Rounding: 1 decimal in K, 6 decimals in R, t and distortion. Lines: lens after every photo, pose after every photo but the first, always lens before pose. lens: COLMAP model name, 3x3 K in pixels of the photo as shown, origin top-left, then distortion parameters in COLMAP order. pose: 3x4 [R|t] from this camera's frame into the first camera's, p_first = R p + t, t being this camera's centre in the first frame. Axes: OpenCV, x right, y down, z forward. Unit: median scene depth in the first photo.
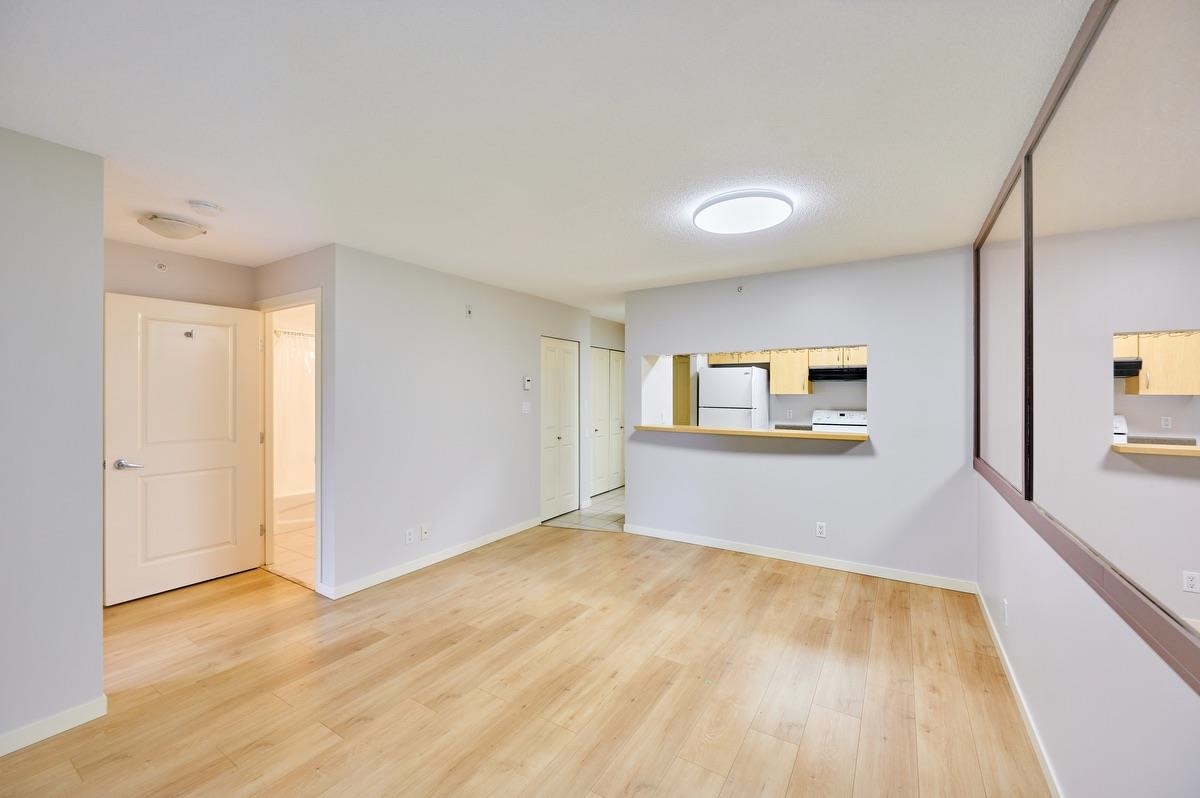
lens RADIAL K [[472.8, 0, 602.6], [0, 472.8, 397.8], [0, 0, 1]] dist [-0.001978, -0.000200]
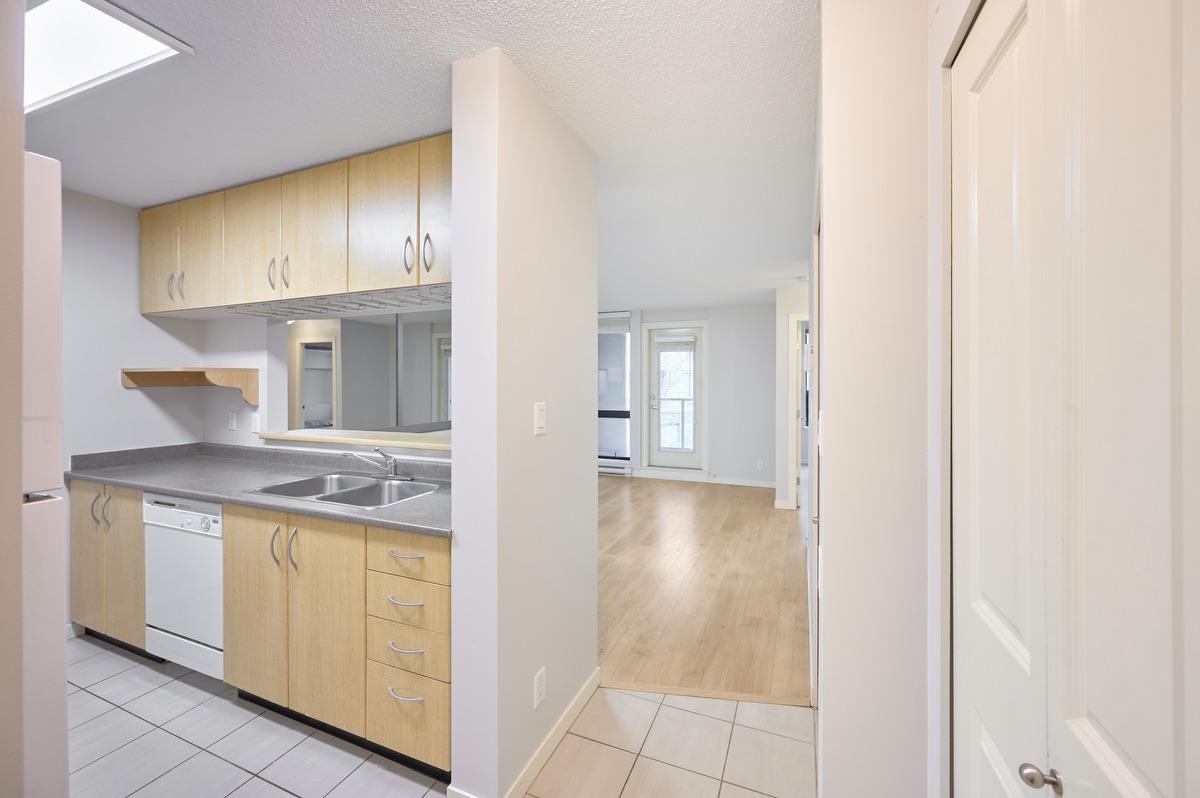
lens RADIAL K [[472.8, 0, 608.5], [0, 472.8, 388.8], [0, 0, 1]] dist [-0.001978, -0.000200]
pose [[-0.985137, 0.000696, -0.171771, 0.168528], [-0.002684, 0.999807, 0.019447, -0.010531], [0.171751, 0.019619, -0.984945, 2.153573]]
